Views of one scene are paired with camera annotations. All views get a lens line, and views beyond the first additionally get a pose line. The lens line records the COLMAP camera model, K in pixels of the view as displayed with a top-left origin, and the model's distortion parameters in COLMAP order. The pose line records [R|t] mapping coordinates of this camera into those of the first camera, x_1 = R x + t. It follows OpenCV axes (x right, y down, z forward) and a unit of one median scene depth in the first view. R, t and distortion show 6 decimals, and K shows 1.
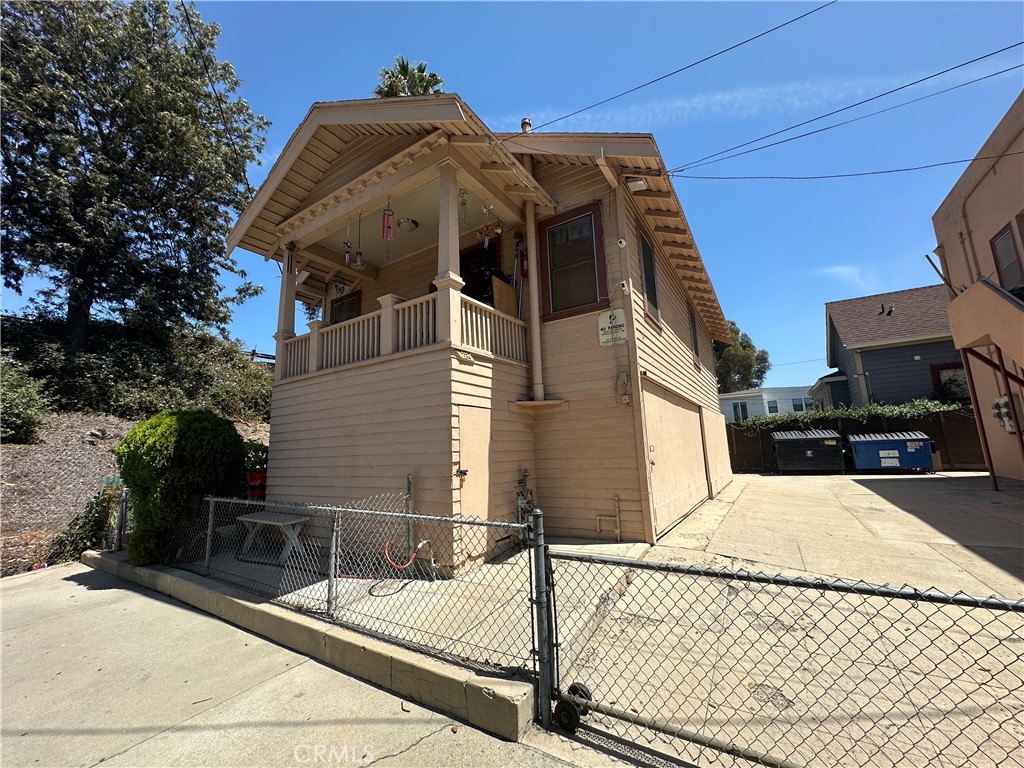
lens RADIAL K [[408.6, 0, 512.0], [0, 408.6, 384.0], [0, 0, 1]] dist [0.000733, 0.000050]
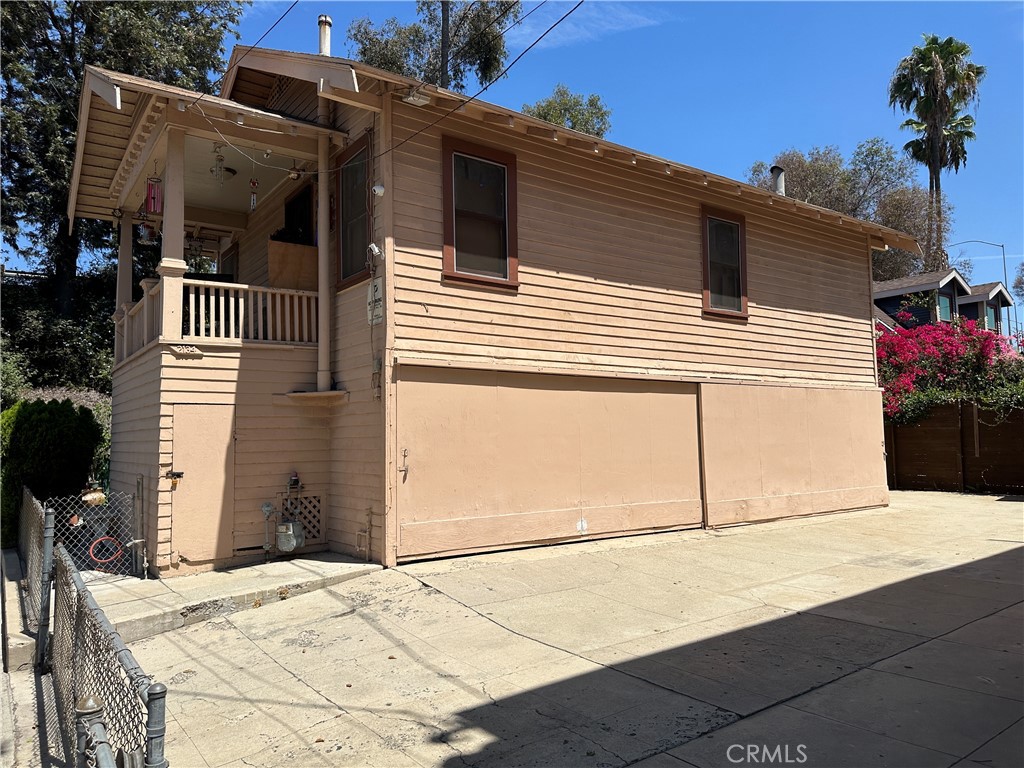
lens RADIAL K [[710.5, 0, 509.3], [0, 710.5, 380.7], [0, 0, 1]] dist [0.078460, -0.101065]
pose [[0.930657, -0.007877, -0.365809, 0.933074], [0.041817, 0.995507, 0.084949, -0.085763], [0.363496, -0.094355, 0.926805, -0.195698]]
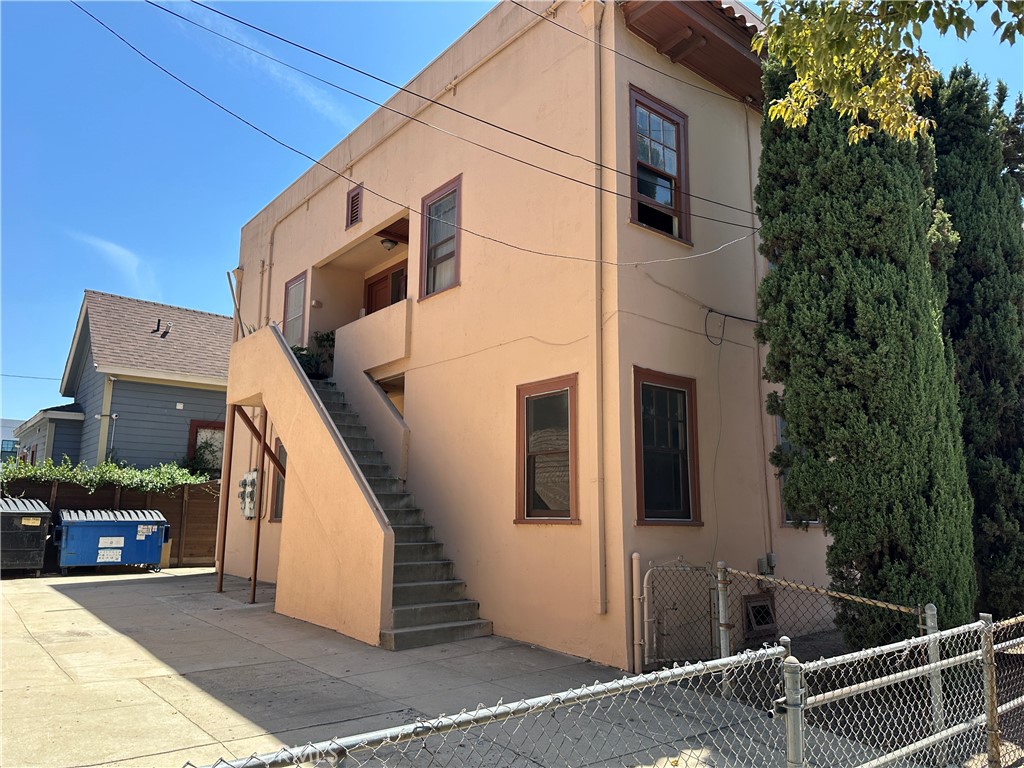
lens RADIAL K [[714.7, 0, 512.1], [0, 714.7, 390.7], [0, 0, 1]] dist [0.081461, -0.106433]
pose [[0.316319, 0.204341, 0.926384, 0.014942], [-0.172412, 0.972646, -0.155674, 0.010120], [-0.932854, -0.110477, 0.342897, 0.066271]]
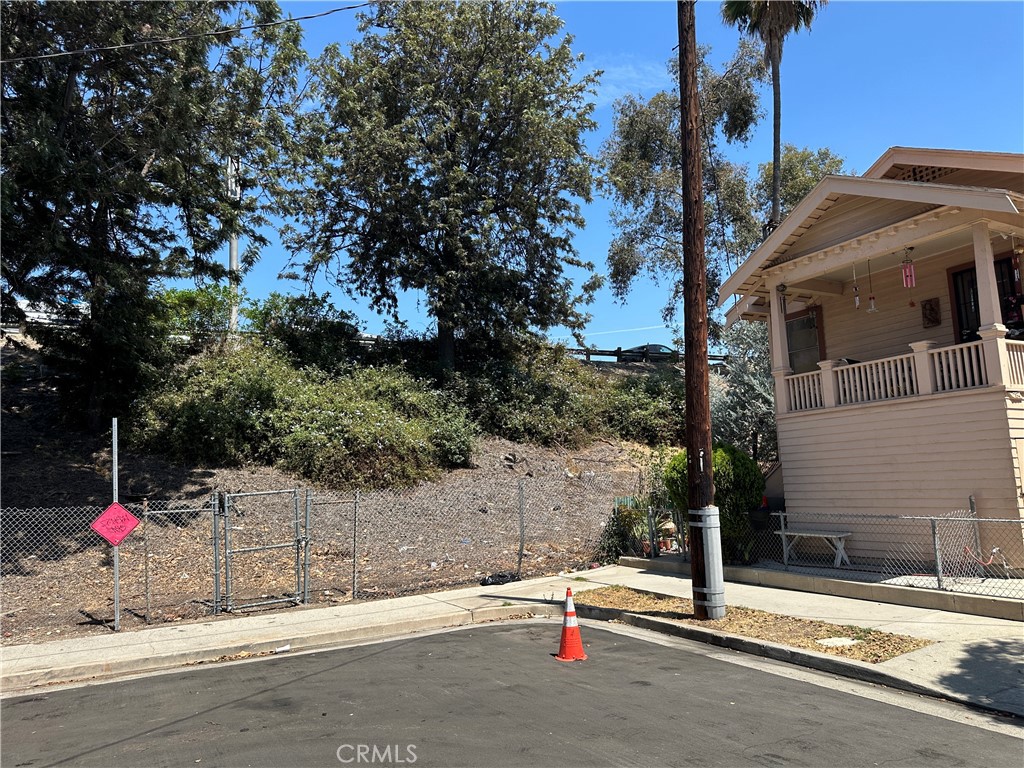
lens RADIAL K [[717.5, 0, 519.0], [0, 717.5, 386.1], [0, 0, 1]] dist [0.077536, -0.098190]
pose [[0.880317, -0.060040, -0.470571, -0.306872], [0.079340, 0.996621, 0.021266, -0.201310], [0.467704, -0.056056, 0.882106, -1.186482]]
